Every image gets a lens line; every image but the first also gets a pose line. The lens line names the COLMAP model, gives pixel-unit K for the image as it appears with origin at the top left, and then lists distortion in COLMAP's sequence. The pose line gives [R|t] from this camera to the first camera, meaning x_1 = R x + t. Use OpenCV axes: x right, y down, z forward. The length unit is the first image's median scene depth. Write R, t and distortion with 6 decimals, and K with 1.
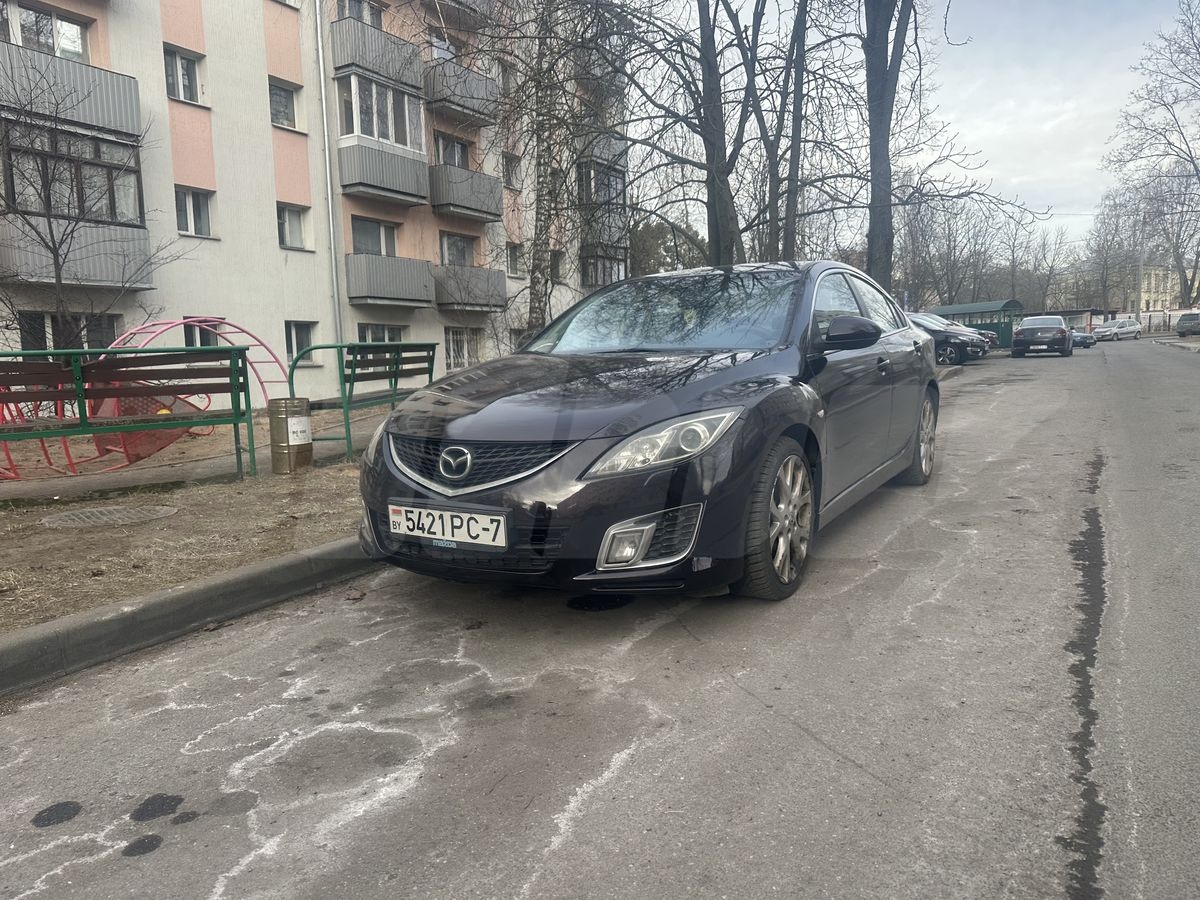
lens RADIAL K [[842.1, 0, 600.0], [0, 842.1, 450.0], [0, 0, 1]] dist [0.085485, -0.115405]
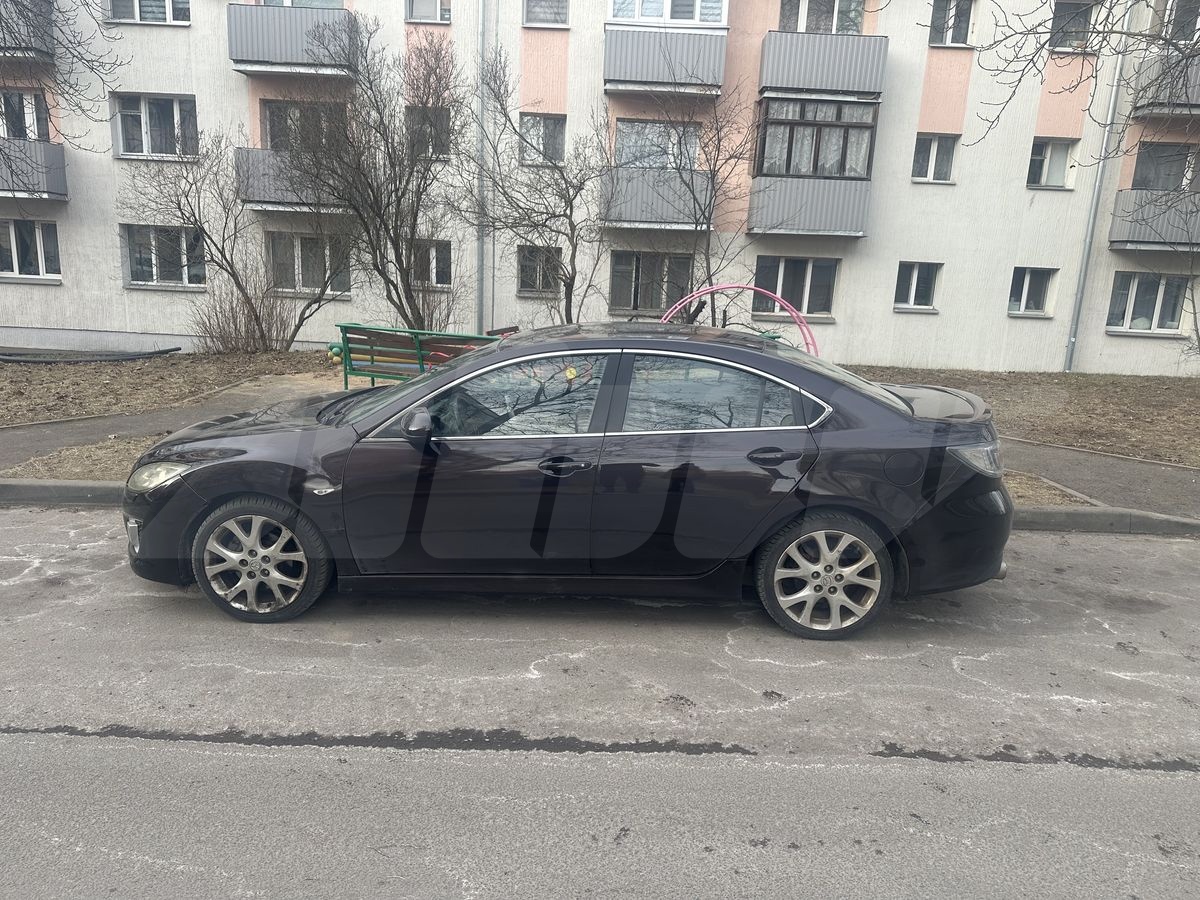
lens RADIAL K [[853.2, 0, 597.2], [0, 853.2, 454.9], [0, 0, 1]] dist [-0.007126, -0.003444]
pose [[0.486223, 0.239553, -0.840358, 0.315354], [-0.145953, 0.970444, 0.192188, -0.082277], [0.861559, 0.029207, 0.506816, 0.170300]]
